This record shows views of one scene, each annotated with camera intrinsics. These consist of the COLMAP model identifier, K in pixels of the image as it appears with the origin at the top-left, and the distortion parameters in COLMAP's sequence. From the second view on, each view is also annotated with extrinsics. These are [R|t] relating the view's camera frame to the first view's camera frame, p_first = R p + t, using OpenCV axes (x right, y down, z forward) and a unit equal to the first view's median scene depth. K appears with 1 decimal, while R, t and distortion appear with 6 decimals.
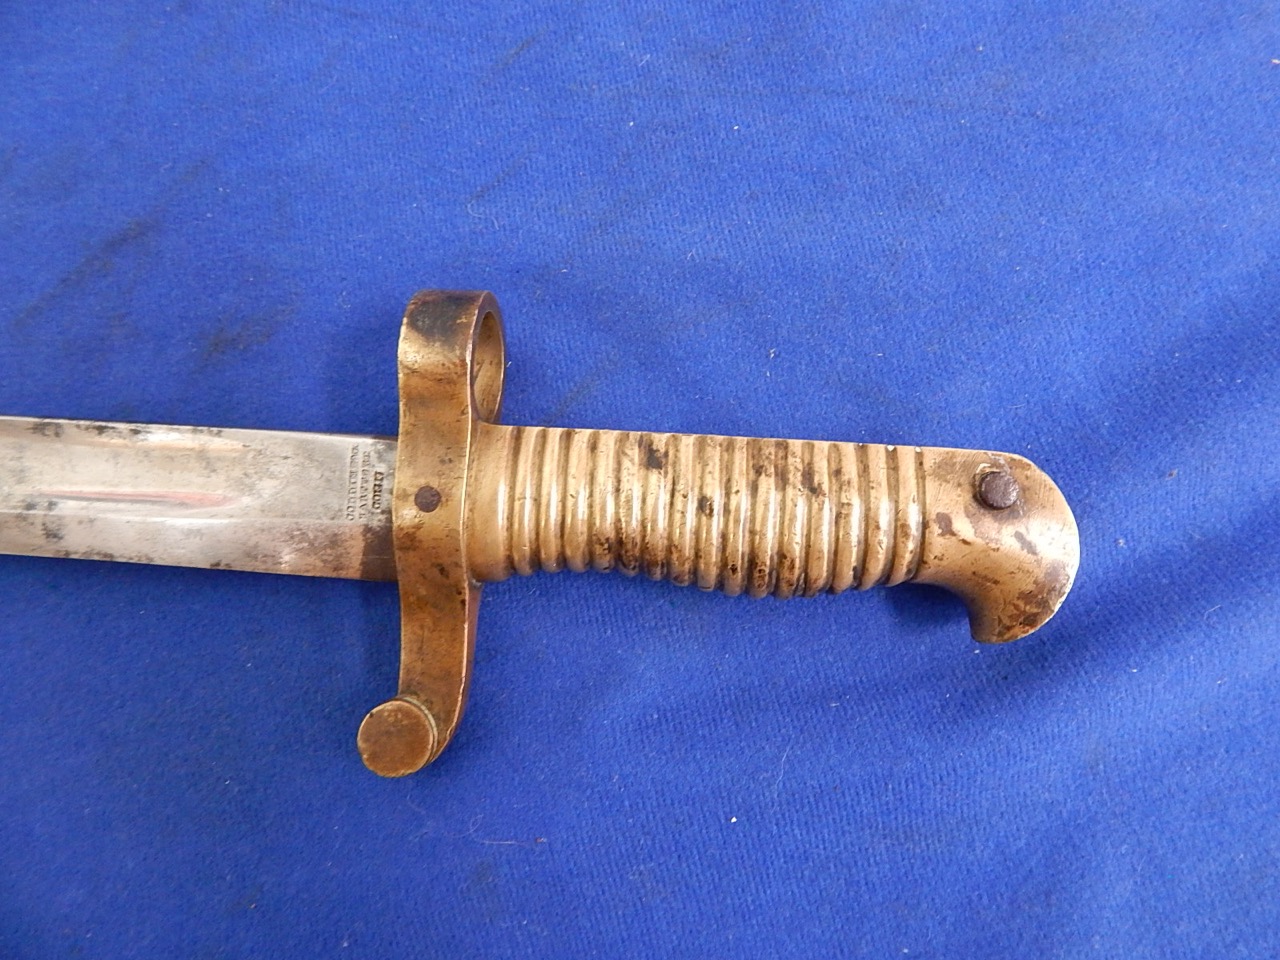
lens RADIAL K [[816.0, 0, 637.6], [0, 816.0, 487.5], [0, 0, 1]] dist [0.001720, -0.016216]
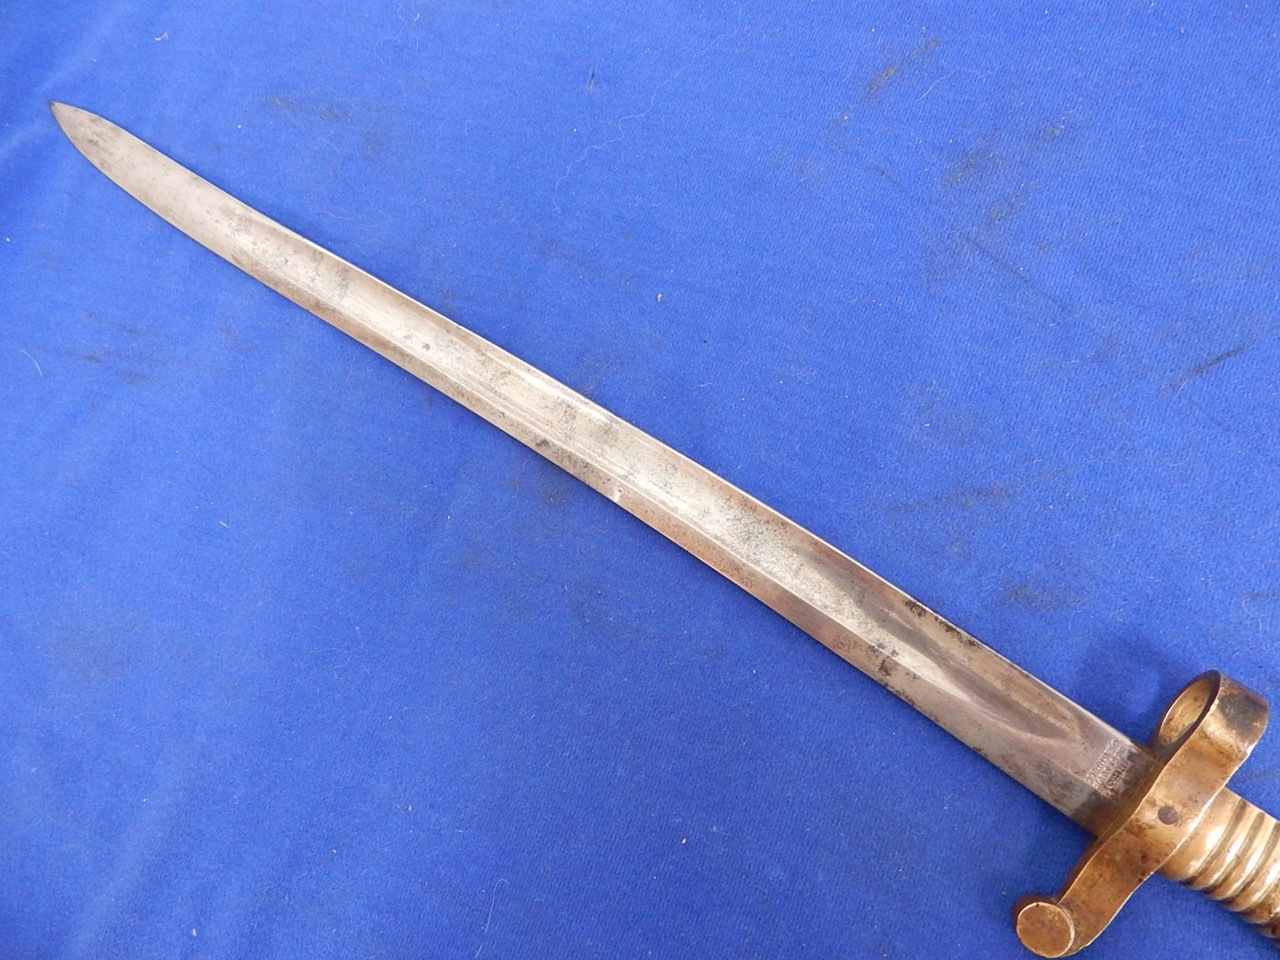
lens RADIAL K [[816.0, 0, 613.2], [0, 816.0, 464.0], [0, 0, 1]] dist [0.001720, -0.016216]
pose [[0.827425, 0.489845, -0.274628, -0.952297], [-0.495577, 0.866933, 0.053201, -0.111911], [0.264144, 0.092080, 0.960078, -0.690511]]
